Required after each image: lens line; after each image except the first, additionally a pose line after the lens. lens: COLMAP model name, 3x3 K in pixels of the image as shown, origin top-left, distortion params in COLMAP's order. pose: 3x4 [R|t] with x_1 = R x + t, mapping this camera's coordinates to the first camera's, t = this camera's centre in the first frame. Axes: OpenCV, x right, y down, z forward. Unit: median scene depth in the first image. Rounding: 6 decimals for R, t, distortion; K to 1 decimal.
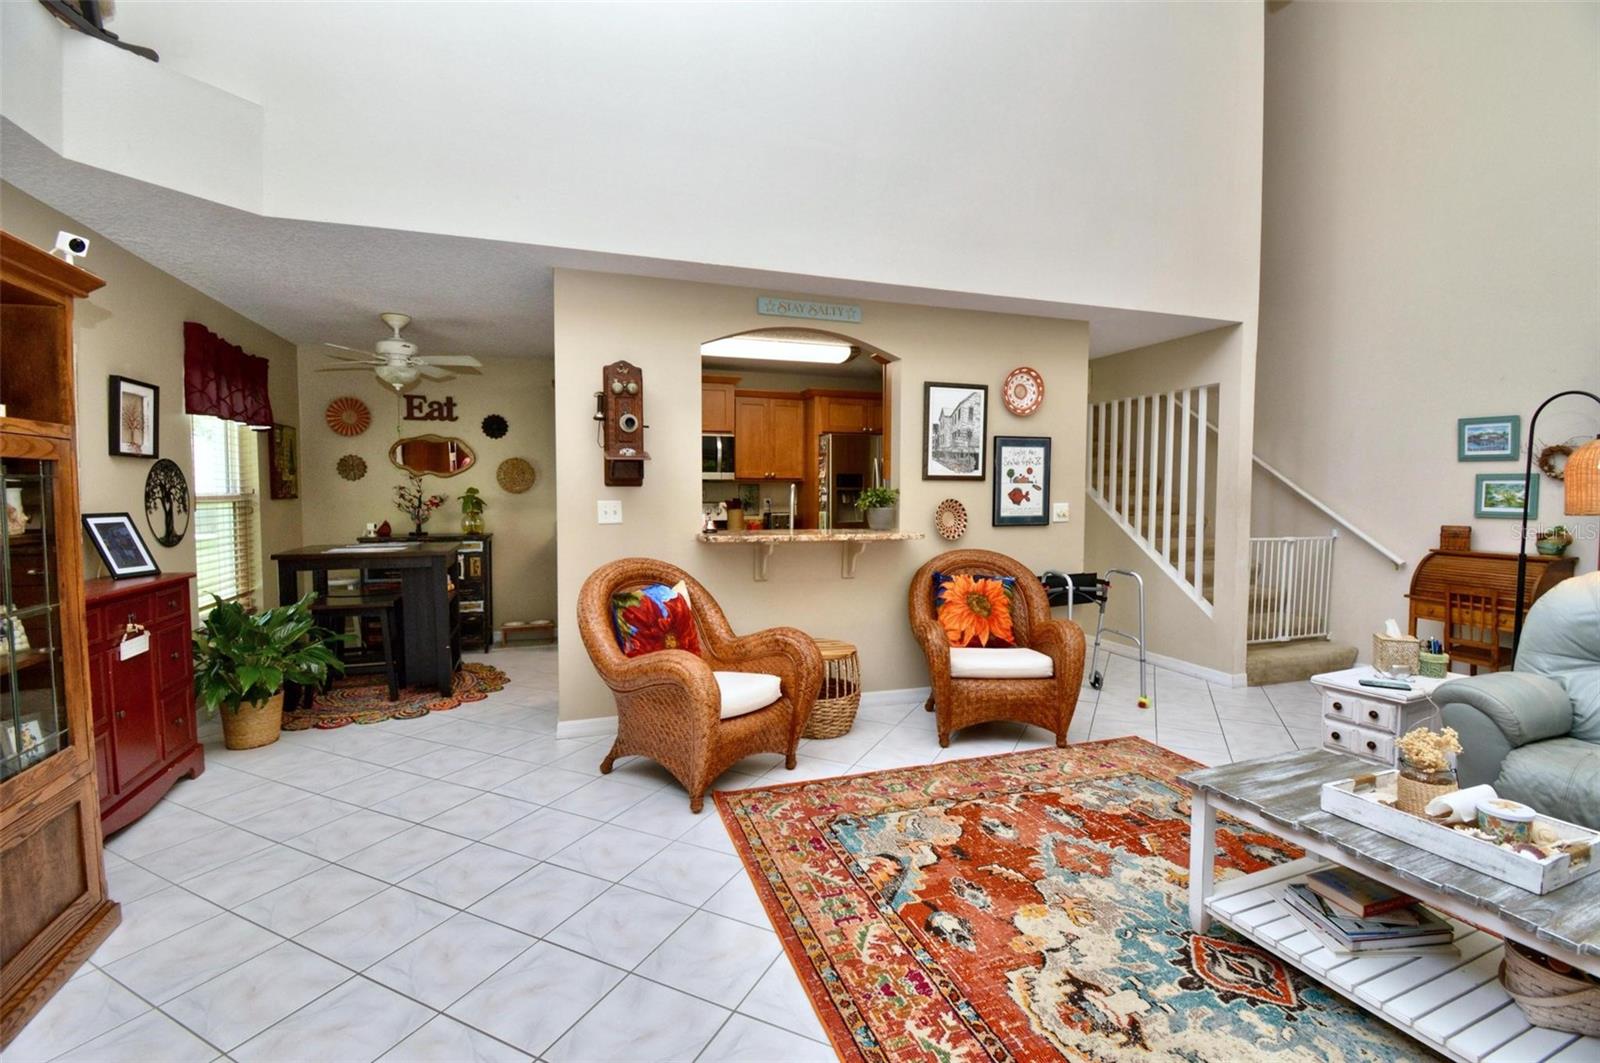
lens RADIAL K [[710.8, 0, 802.4], [0, 710.8, 528.0], [0, 0, 1]] dist [0.013469, -0.020994]
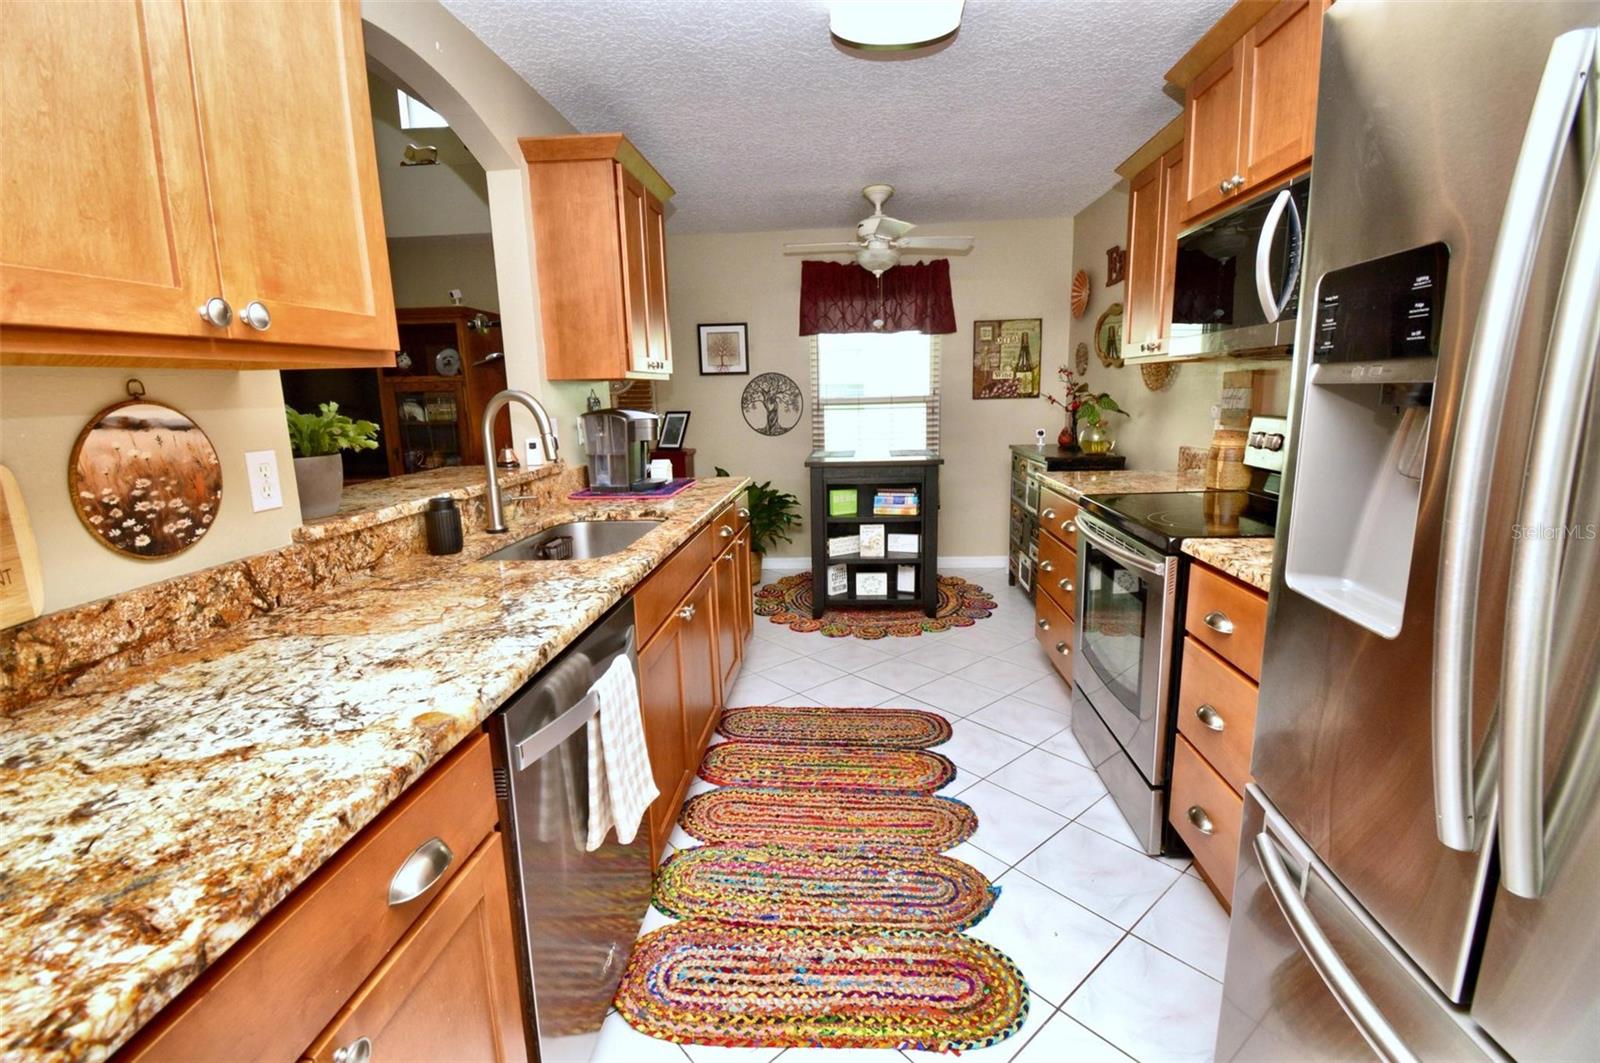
lens RADIAL K [[710.8, 0, 803.7], [0, 710.8, 527.3], [0, 0, 1]] dist [0.013469, -0.020994]
pose [[-0.394394, 0.177686, -0.901599, 0.403737], [-0.024156, 0.978784, 0.203464, -0.084316], [0.918624, 0.102024, -0.381735, 1.610766]]
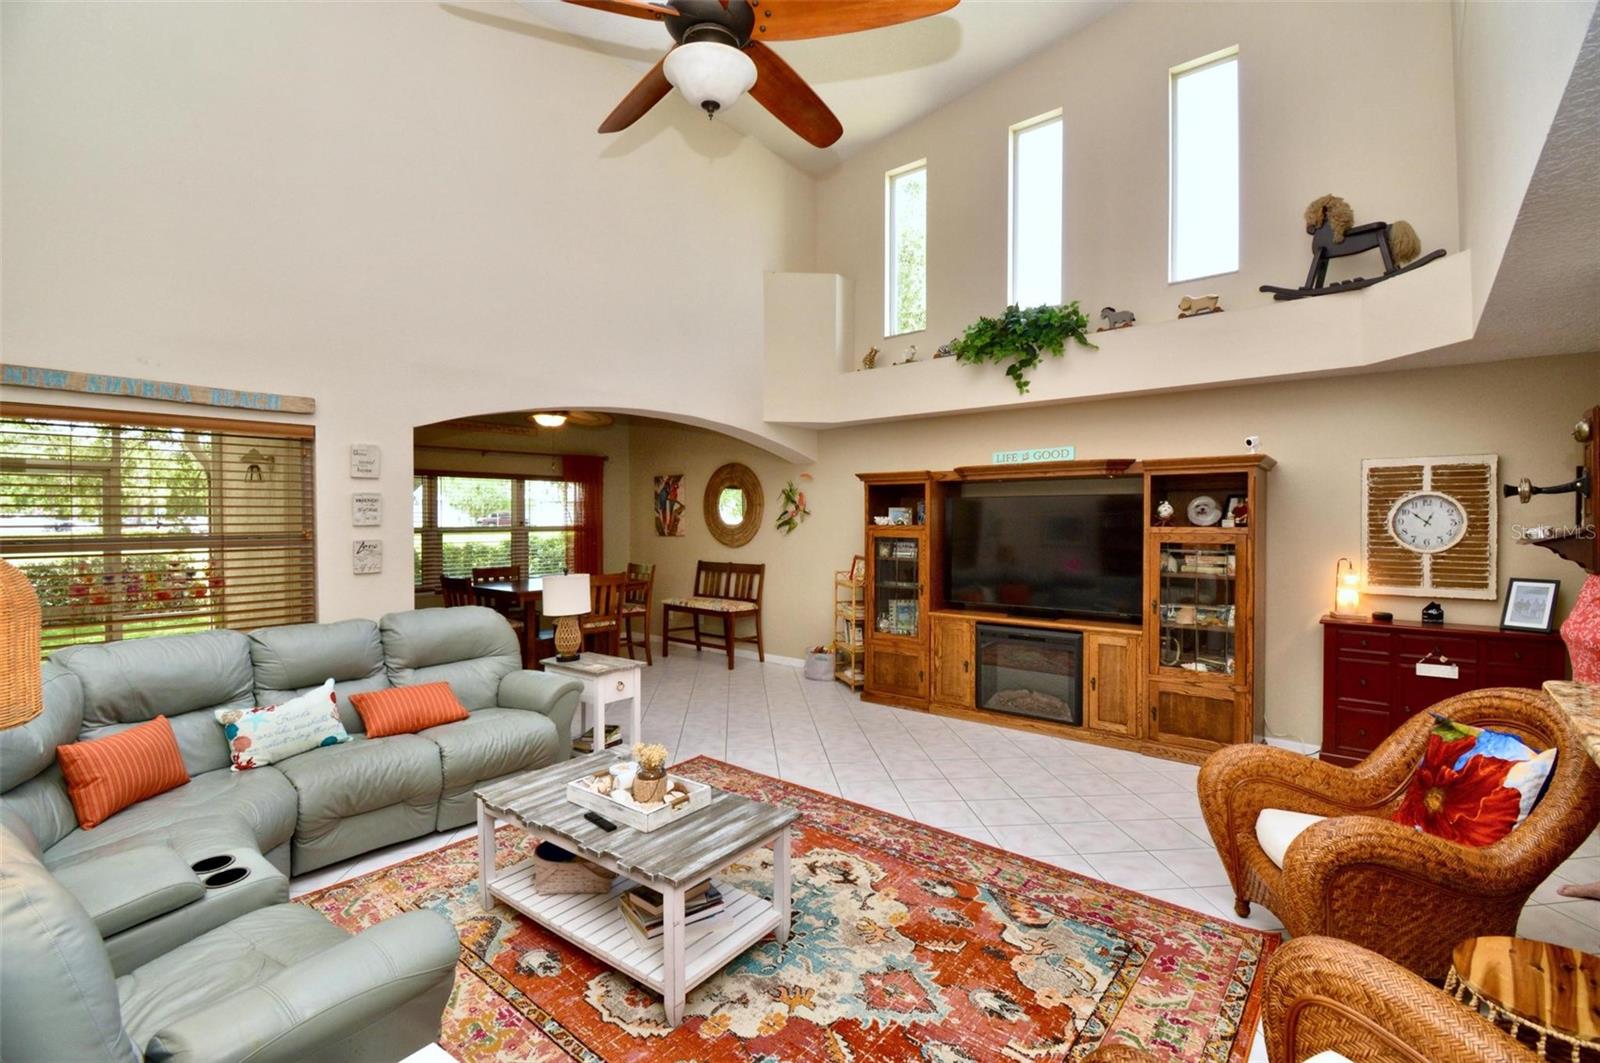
lens RADIAL K [[710.8, 0, 796.5], [0, 710.8, 524.2], [0, 0, 1]] dist [0.013469, -0.020994]
pose [[-0.860818, 0.005131, -0.508887, 0.659878], [-0.025433, 0.998266, 0.053088, -0.125607], [0.508277, 0.058642, -0.859195, 1.152867]]
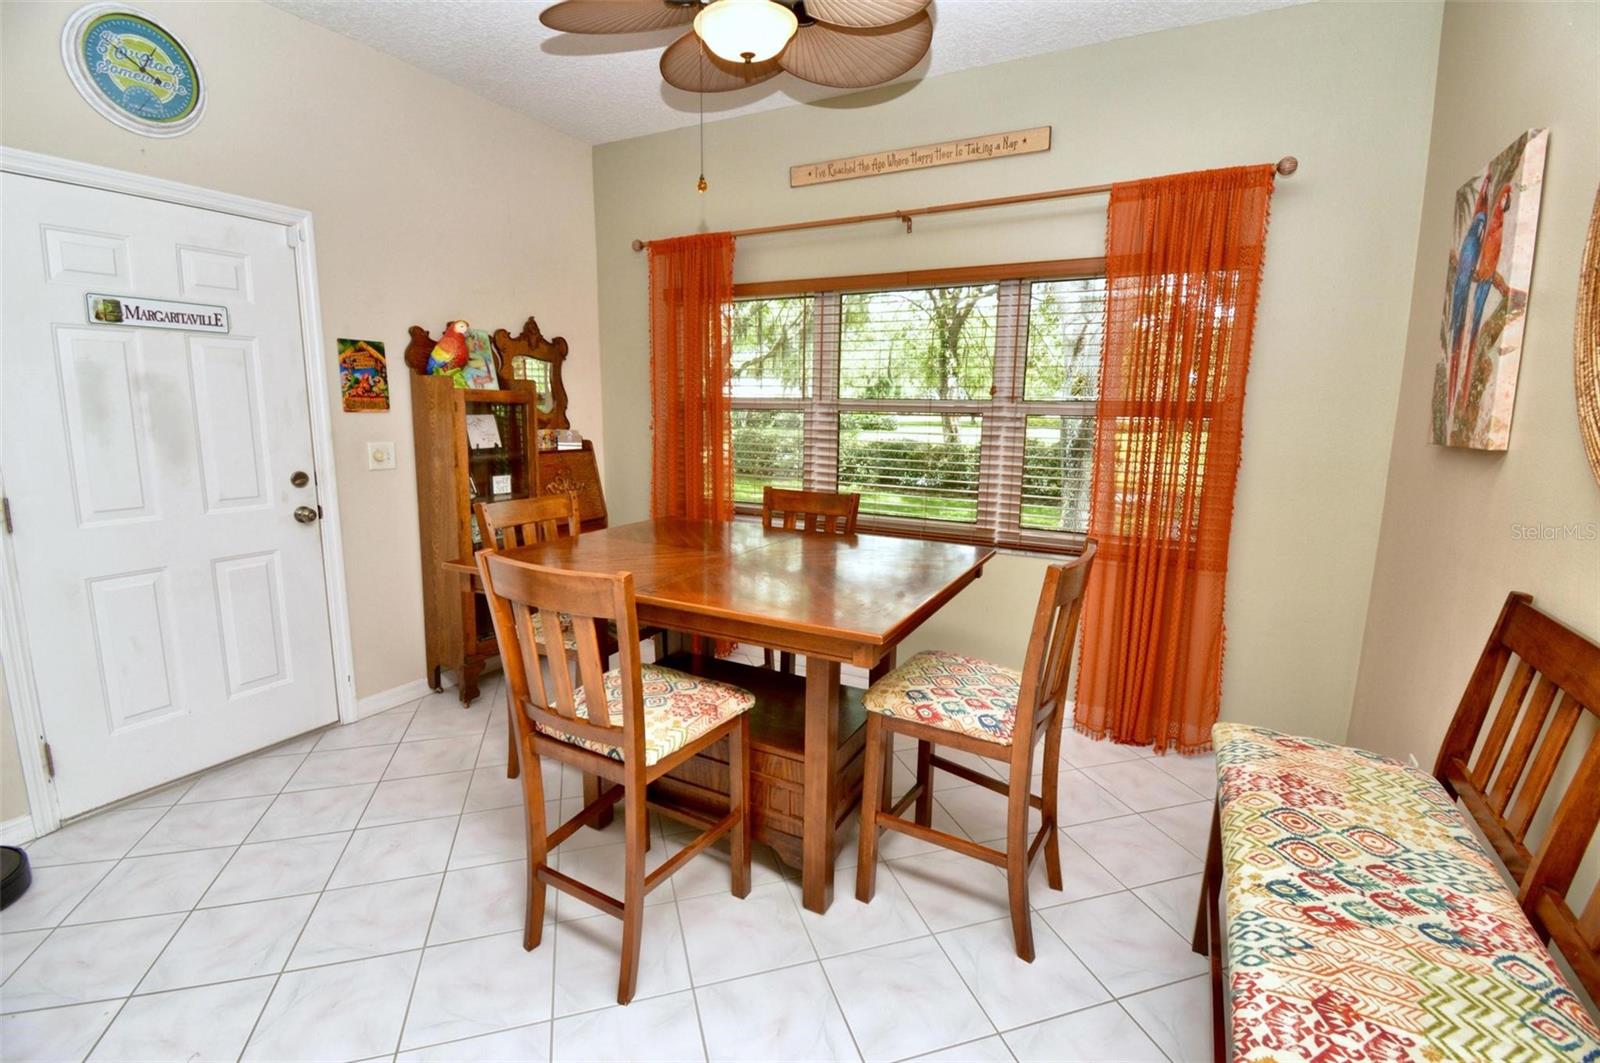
lens RADIAL K [[710.8, 0, 797.9], [0, 710.8, 531.9], [0, 0, 1]] dist [0.013469, -0.020994]
pose [[-0.683062, -0.139083, 0.716995, -0.221723], [0.020108, 0.977747, 0.208820, -0.010252], [-0.730084, 0.157054, -0.665065, -0.367847]]
